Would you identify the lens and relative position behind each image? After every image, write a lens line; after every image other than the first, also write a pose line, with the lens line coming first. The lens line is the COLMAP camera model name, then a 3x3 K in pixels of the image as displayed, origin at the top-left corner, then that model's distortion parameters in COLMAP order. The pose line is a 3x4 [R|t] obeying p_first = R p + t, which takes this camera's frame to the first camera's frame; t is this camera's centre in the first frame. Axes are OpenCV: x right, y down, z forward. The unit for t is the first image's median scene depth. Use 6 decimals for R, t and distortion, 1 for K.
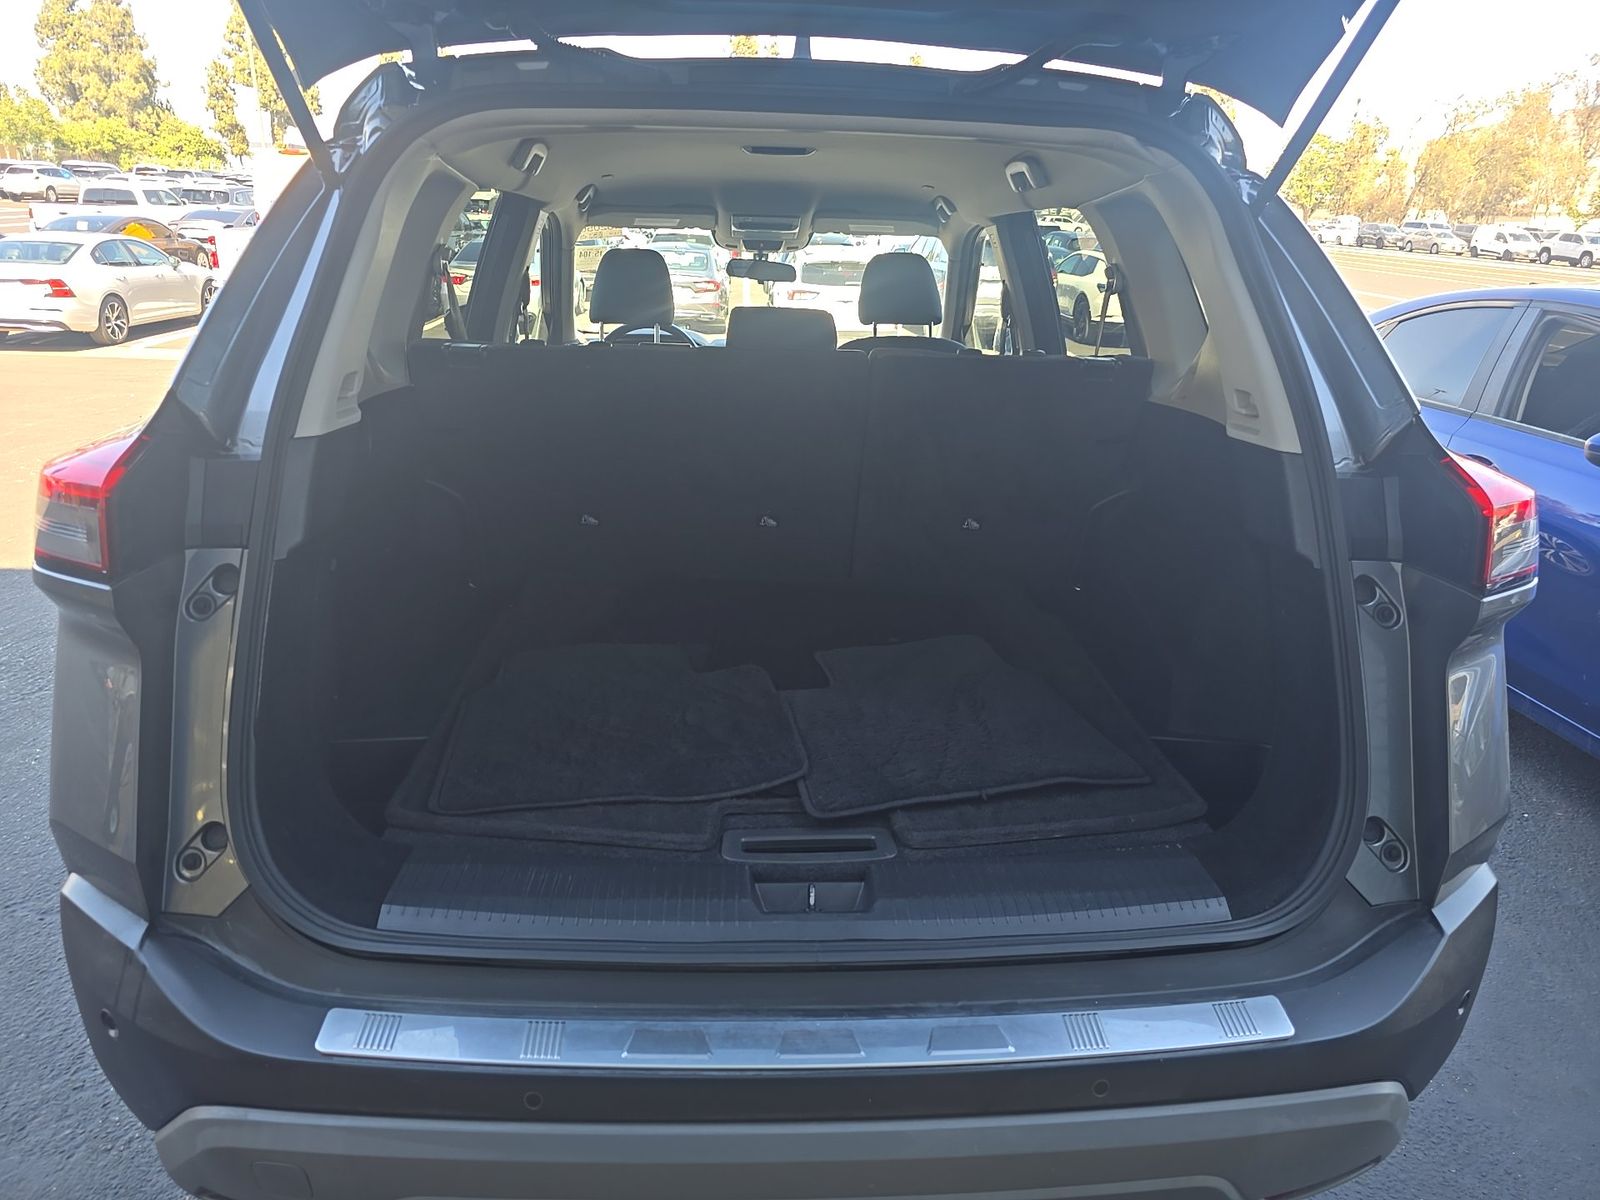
lens RADIAL K [[1075.1, 0, 802.7], [0, 1075.1, 597.2], [0, 0, 1]] dist [0.024998, -0.025121]
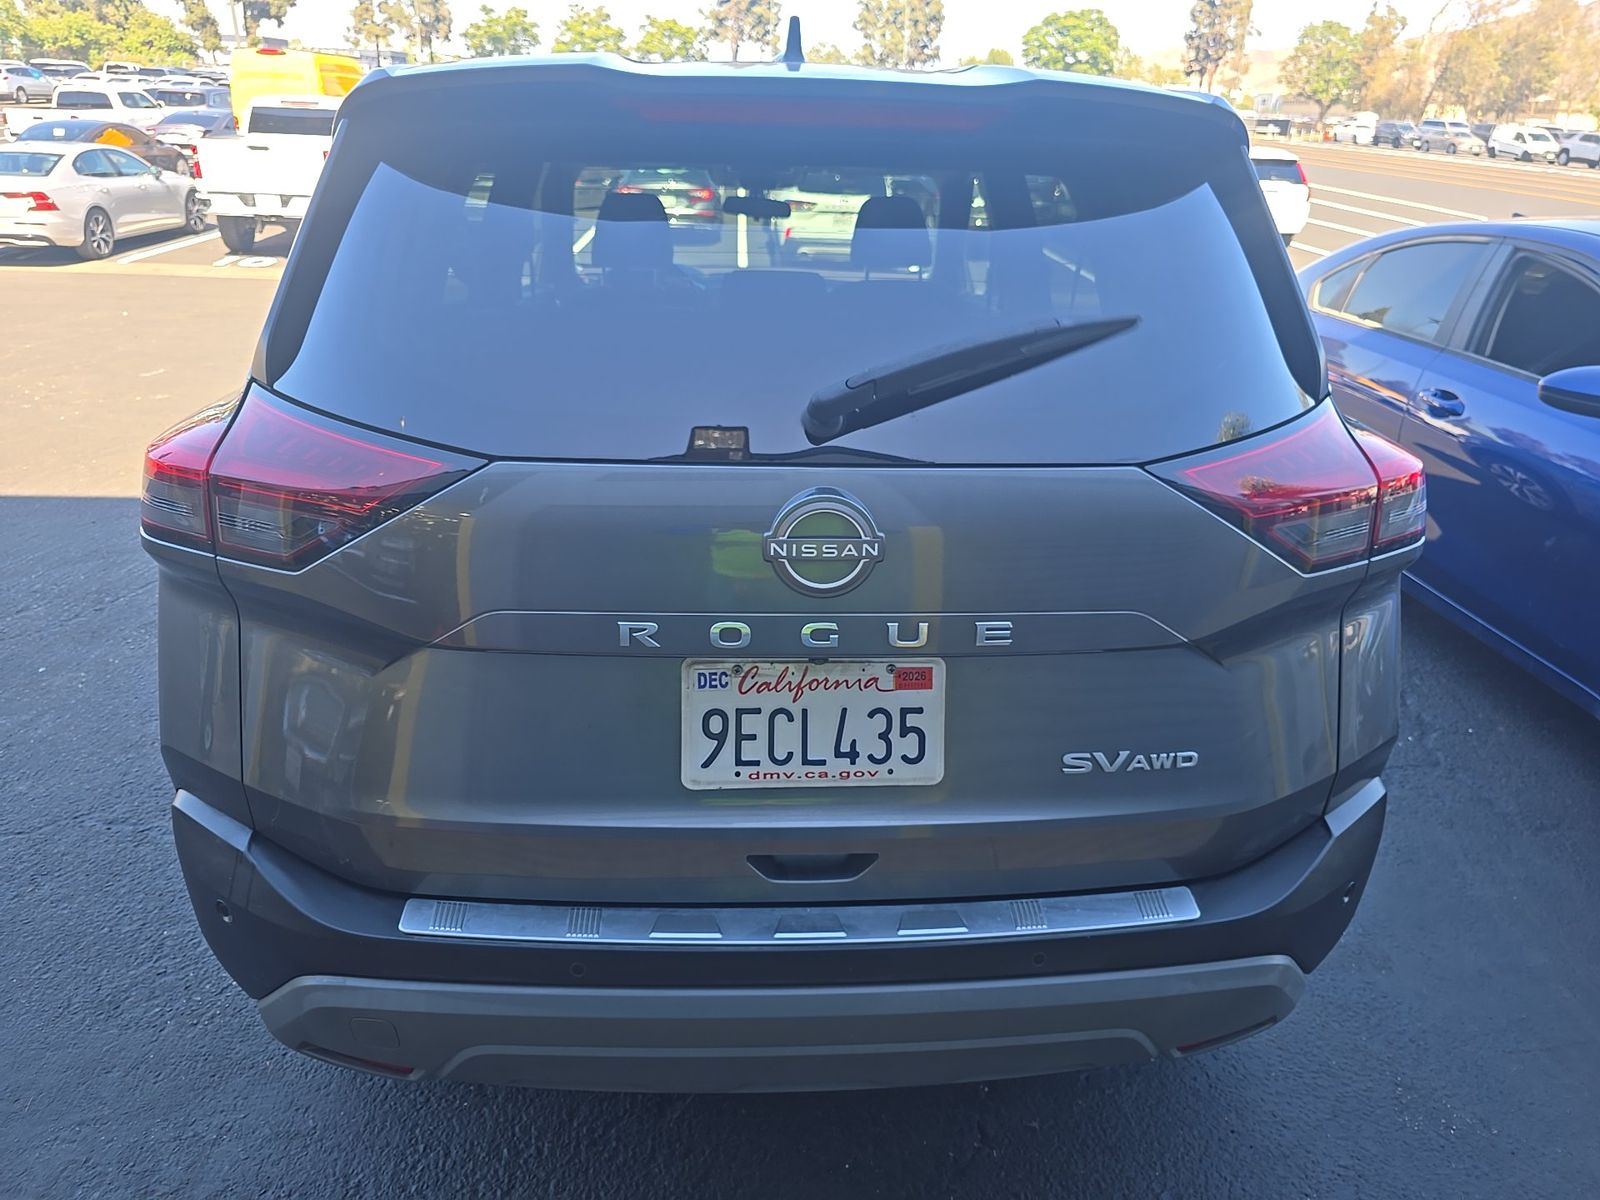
lens RADIAL K [[1075.1, 0, 800.5], [0, 1075.1, 609.1], [0, 0, 1]] dist [0.024998, -0.025121]
pose [[0.999996, -0.002921, -0.000418, 0.003735], [0.002947, 0.995918, 0.090212, -0.028637], [0.000152, -0.090213, 0.995923, -0.099486]]
